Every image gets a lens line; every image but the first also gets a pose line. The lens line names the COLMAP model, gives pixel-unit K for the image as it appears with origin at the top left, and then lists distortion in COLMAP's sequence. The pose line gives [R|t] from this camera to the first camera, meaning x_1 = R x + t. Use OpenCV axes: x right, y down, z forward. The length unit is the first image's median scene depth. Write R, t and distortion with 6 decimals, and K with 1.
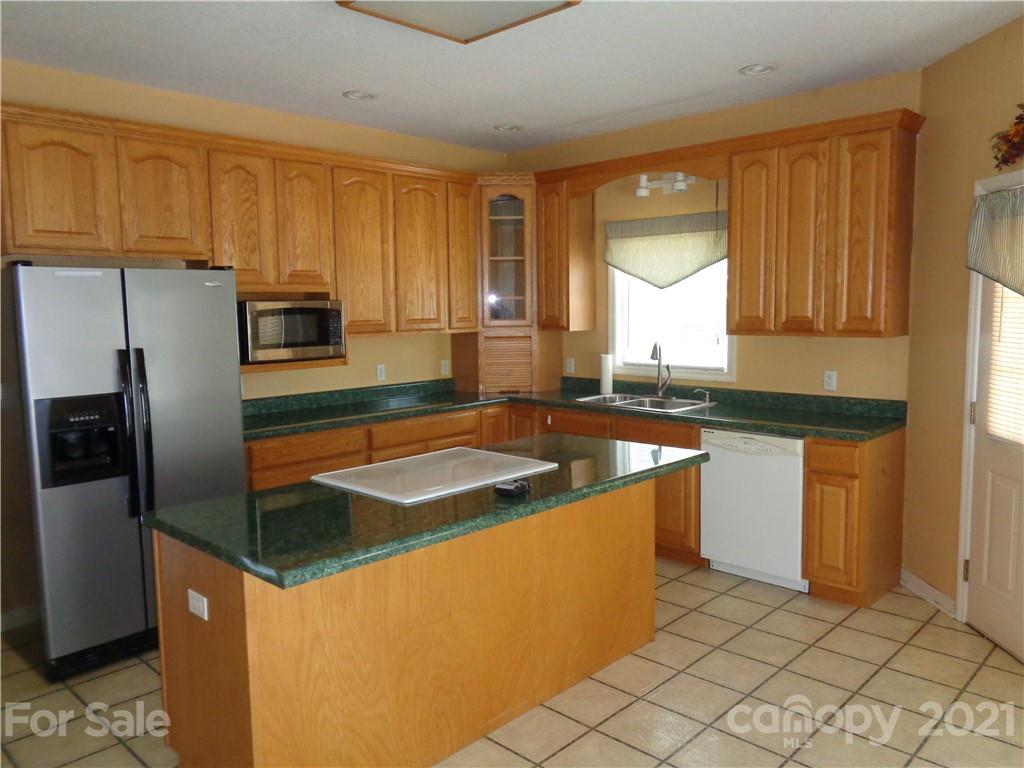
lens RADIAL K [[763.2, 0, 512.0], [0, 763.2, 384.0], [0, 0, 1]] dist [0.005484, 0.005800]
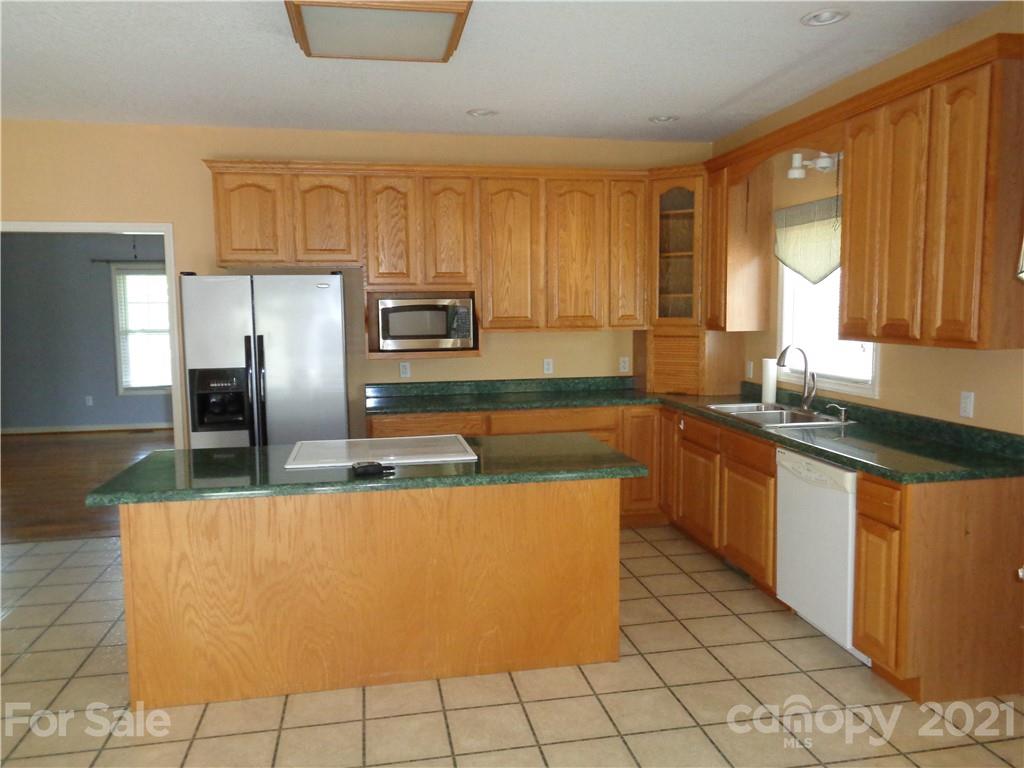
lens RADIAL K [[759.2, 0, 512.0], [0, 759.2, 384.0], [0, 0, 1]] dist [0.004488, 0.005865]
pose [[0.818606, 0.063618, -0.570821, 0.463783], [-0.060186, 0.997877, 0.024902, -0.015794], [0.571193, 0.013970, 0.820697, 0.122290]]
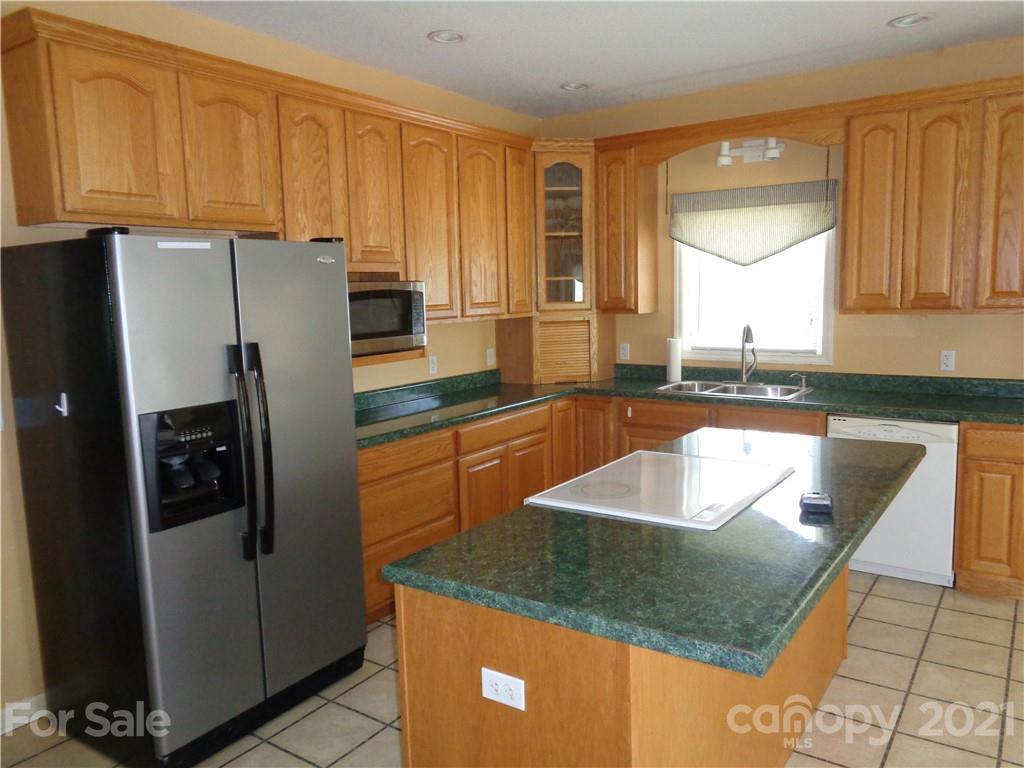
lens RADIAL K [[767.1, 0, 515.2], [0, 767.1, 384.7], [0, 0, 1]] dist [0.008131, 0.001208]
pose [[0.987106, -0.031235, 0.156991, -0.256971], [0.028325, 0.999384, 0.020744, -0.009442], [-0.157542, -0.016030, 0.987382, 0.138327]]
